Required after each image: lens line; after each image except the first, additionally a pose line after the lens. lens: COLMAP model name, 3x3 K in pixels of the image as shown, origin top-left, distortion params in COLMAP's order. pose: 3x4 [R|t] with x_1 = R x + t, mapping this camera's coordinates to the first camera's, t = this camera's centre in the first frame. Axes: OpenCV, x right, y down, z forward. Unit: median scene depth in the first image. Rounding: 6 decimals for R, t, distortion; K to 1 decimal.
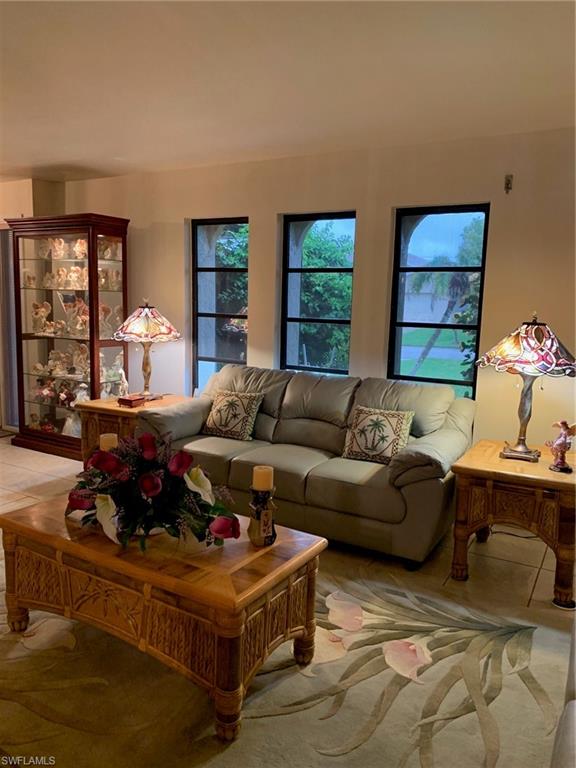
lens RADIAL K [[590.4, 0, 283.3], [0, 590.4, 380.2], [0, 0, 1]] dist [0.037169, -0.048948]
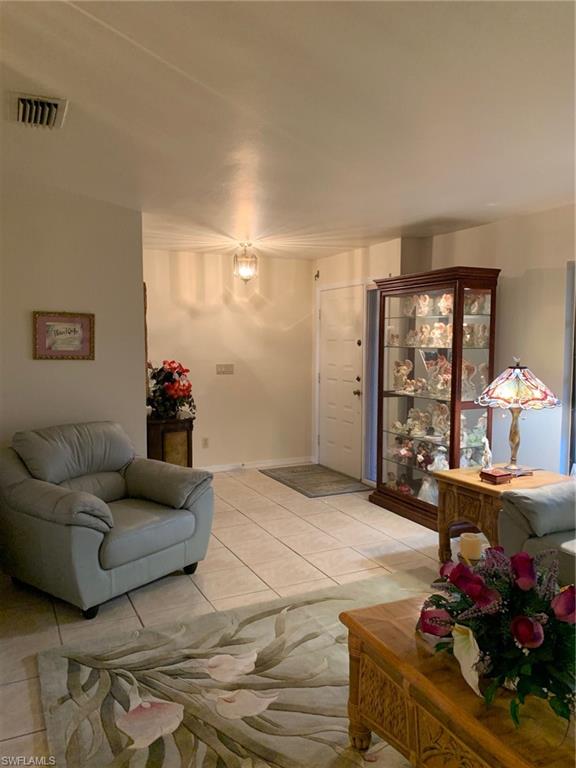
lens RADIAL K [[590.4, 0, 284.6], [0, 590.4, 385.2], [0, 0, 1]] dist [0.037169, -0.048948]
pose [[0.833134, 0.019203, -0.552737, -0.037069], [-0.057007, 0.997056, -0.051287, -0.036074], [0.550125, 0.074239, 0.831776, 0.099869]]
